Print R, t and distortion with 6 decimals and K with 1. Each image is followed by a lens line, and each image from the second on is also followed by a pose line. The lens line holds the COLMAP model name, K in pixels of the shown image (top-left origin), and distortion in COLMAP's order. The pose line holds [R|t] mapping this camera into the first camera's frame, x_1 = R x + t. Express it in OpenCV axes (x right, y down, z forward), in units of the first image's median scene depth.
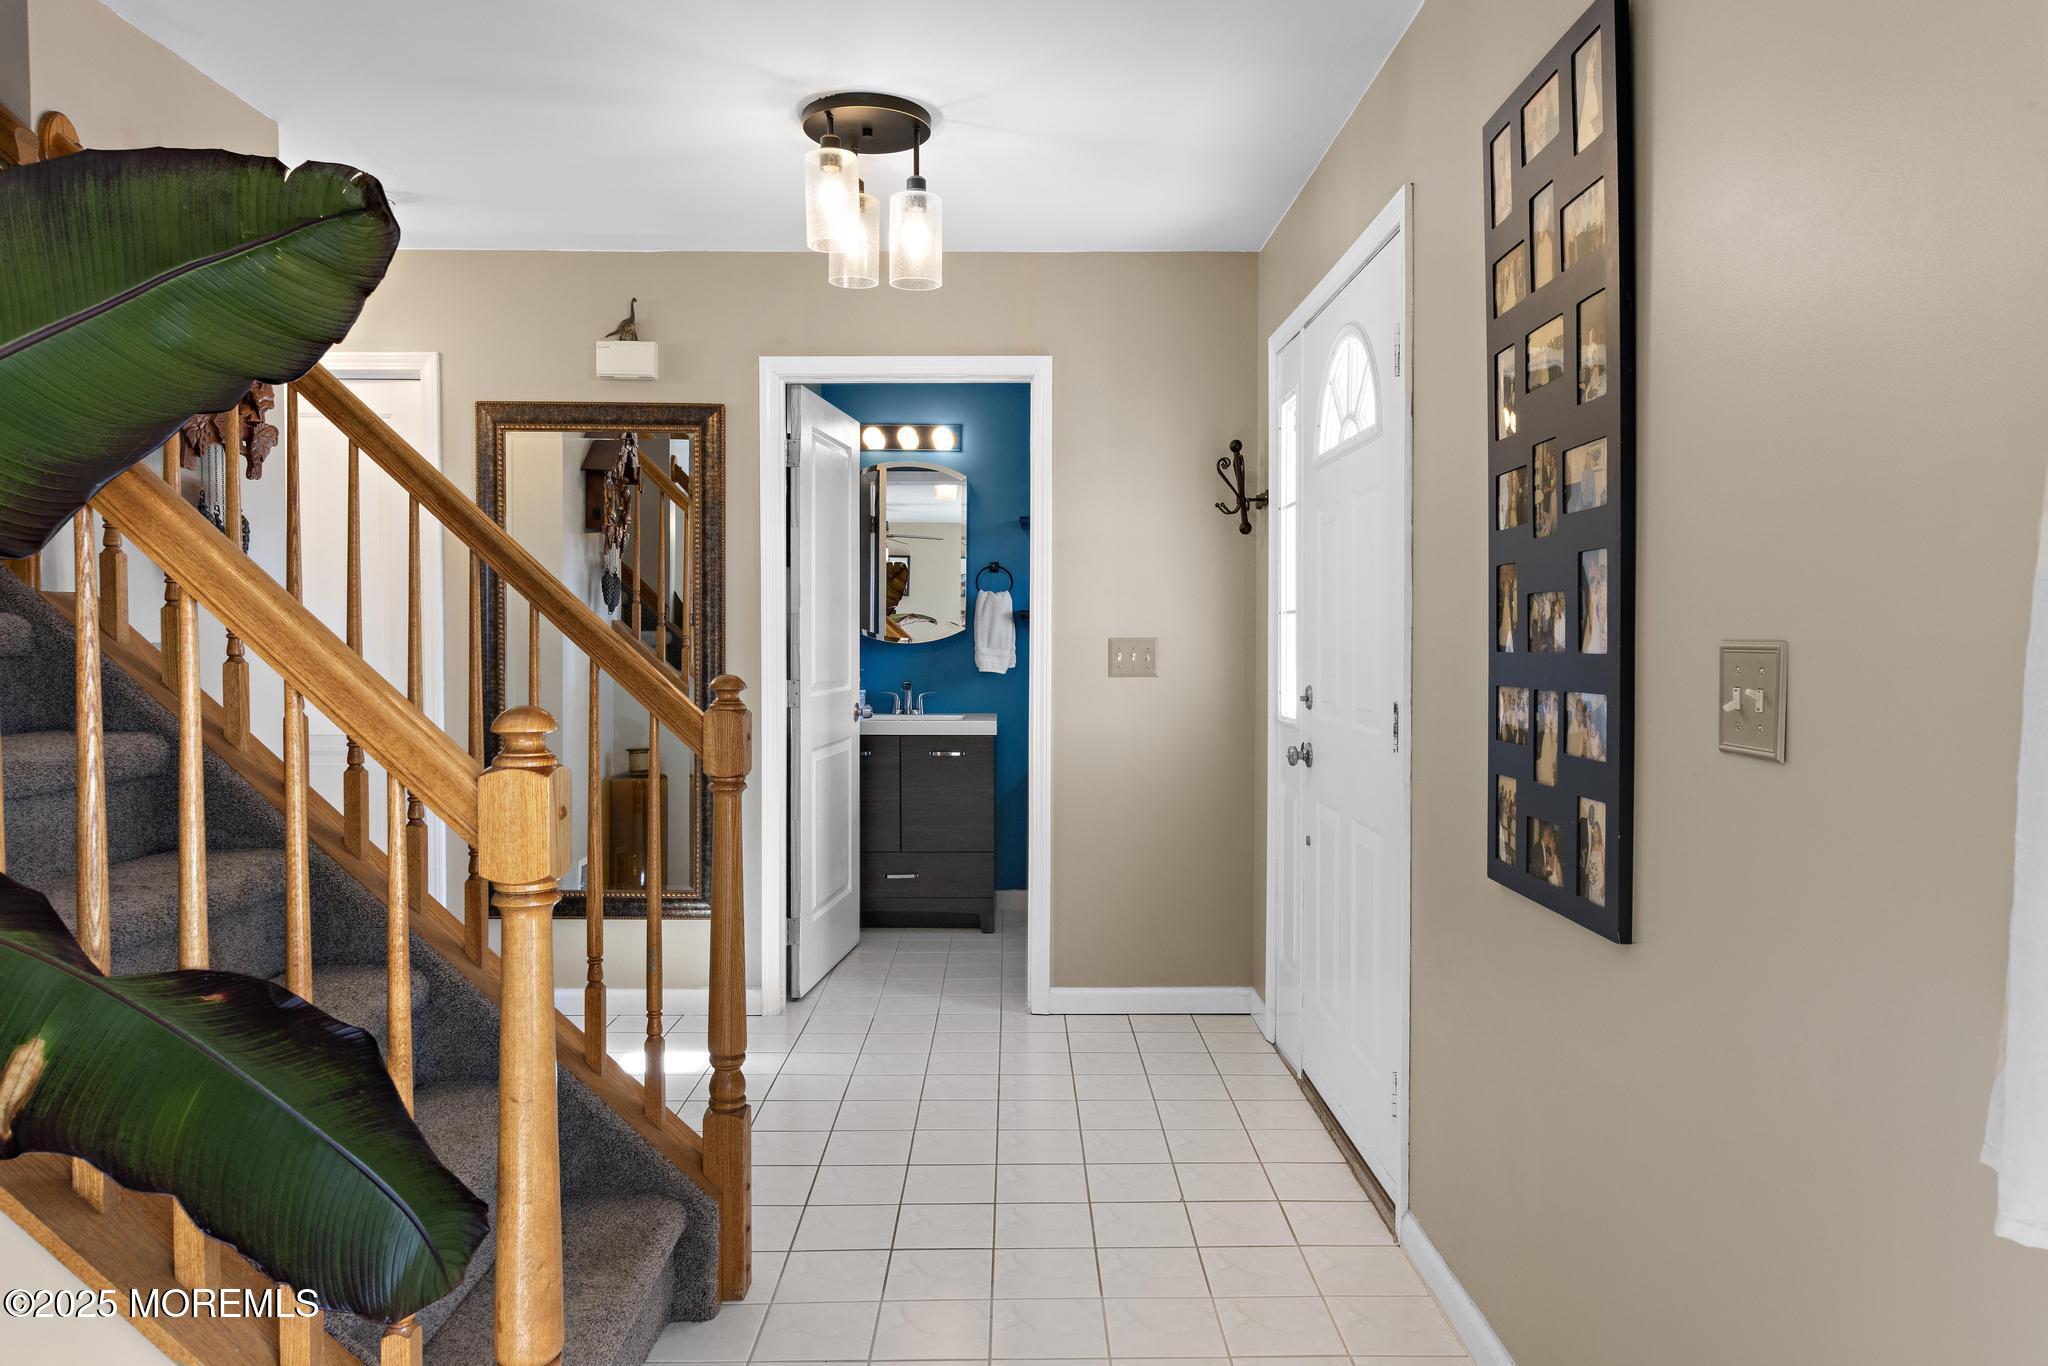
lens RADIAL K [[1360.3, 0, 1024.0], [0, 1360.3, 683.0], [0, 0, 1]] dist [0.001140, 0.000124]
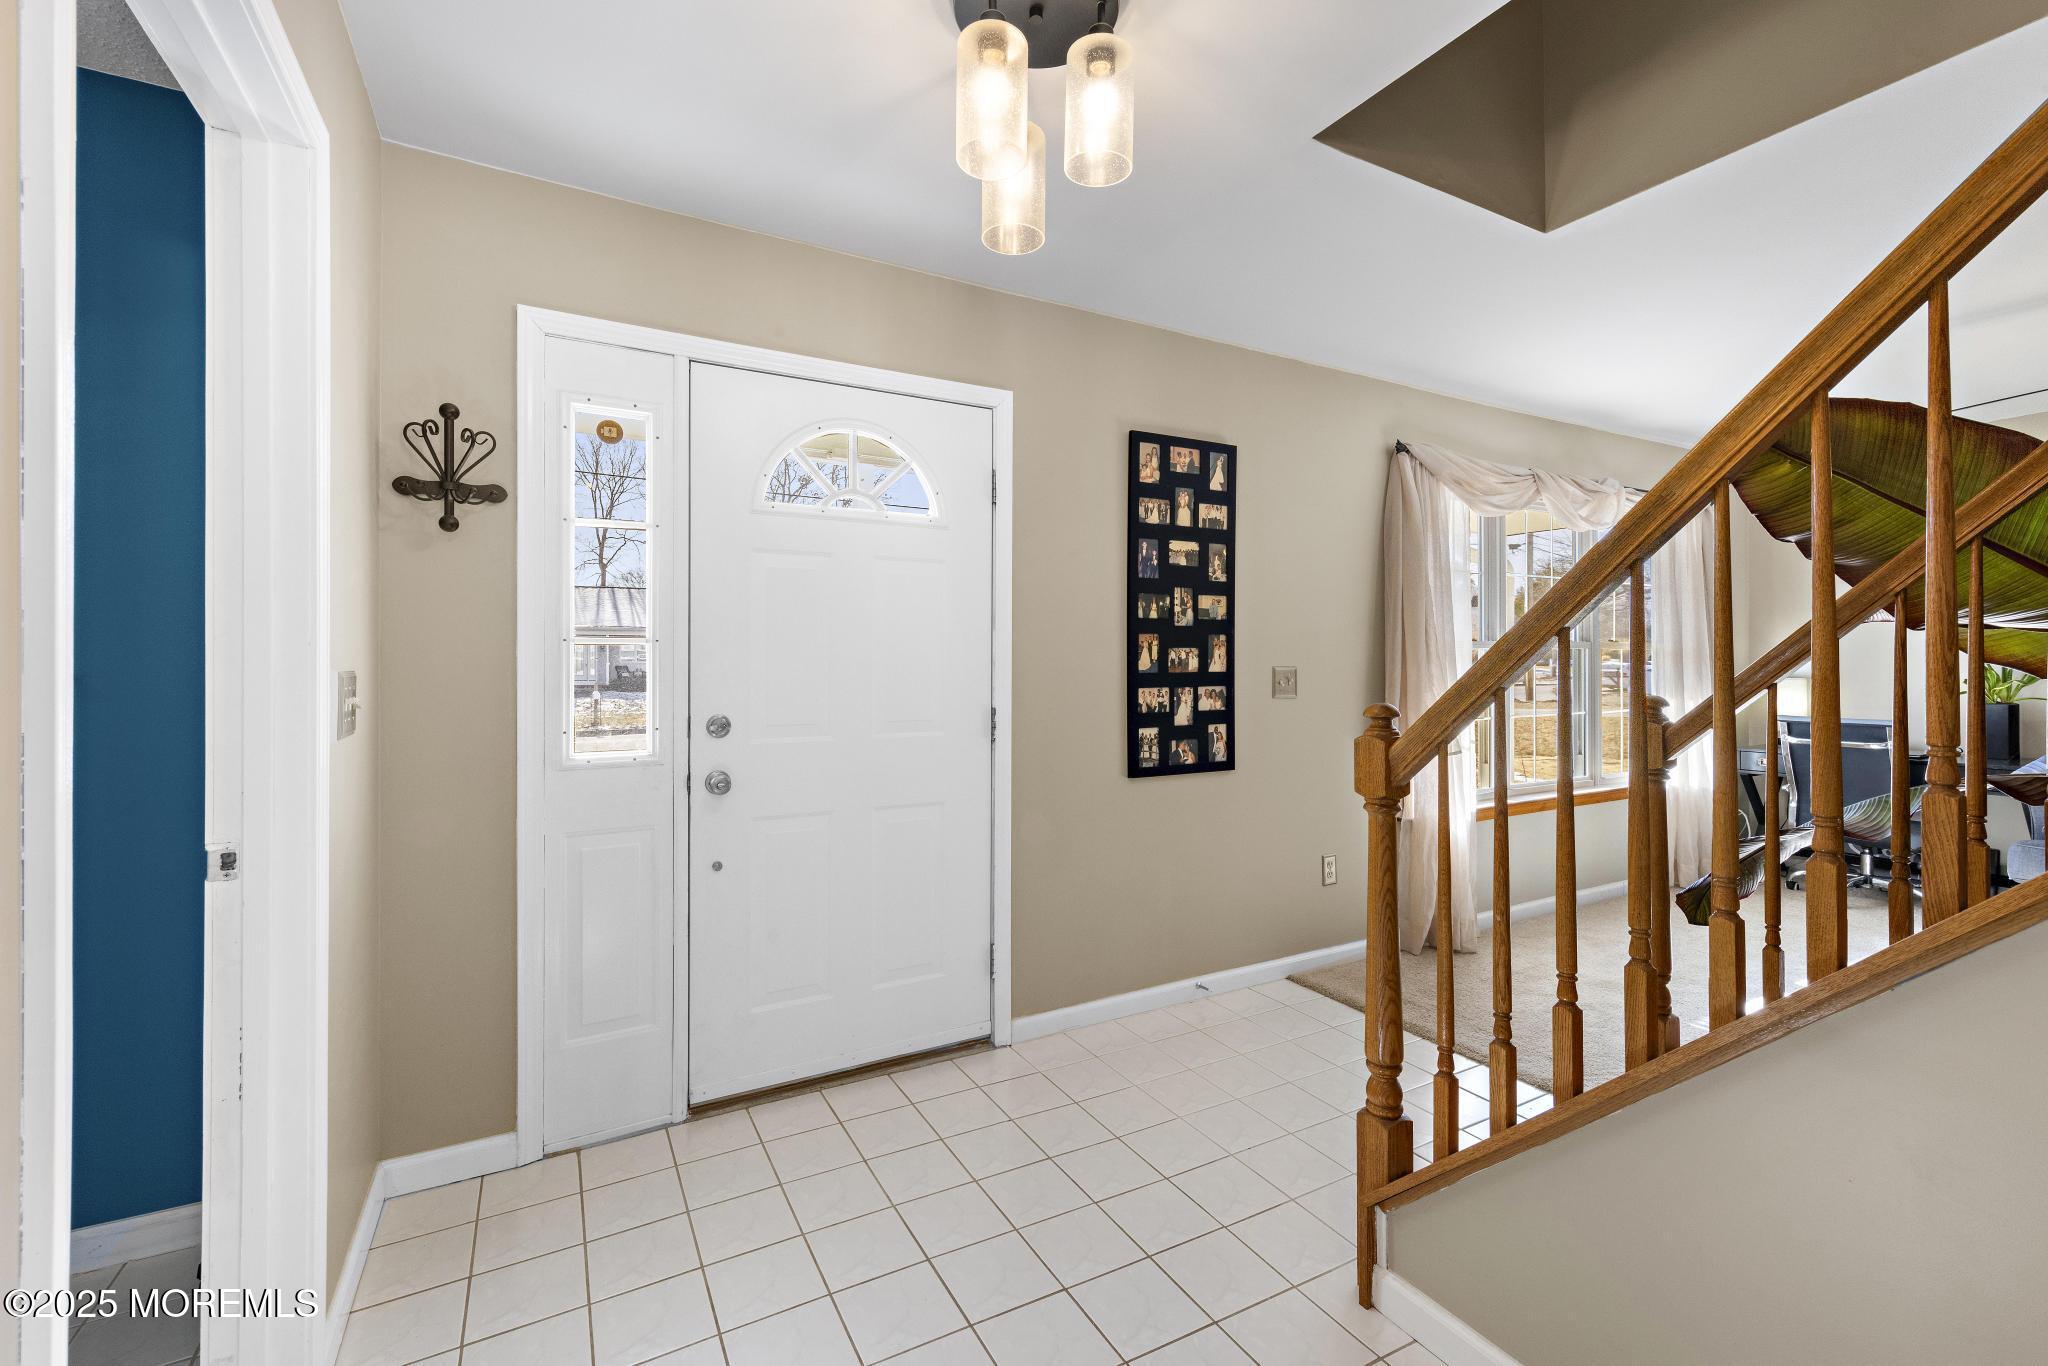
lens RADIAL K [[914.4, 0, 1028.1], [0, 914.4, 669.6], [0, 0, 1]] dist [0.000988, -0.000063]
pose [[-0.498948, -0.002218, 0.866629, -0.813584], [0.031775, 0.999278, 0.020852, -0.062516], [-0.866049, 0.037941, -0.498517, 1.833210]]
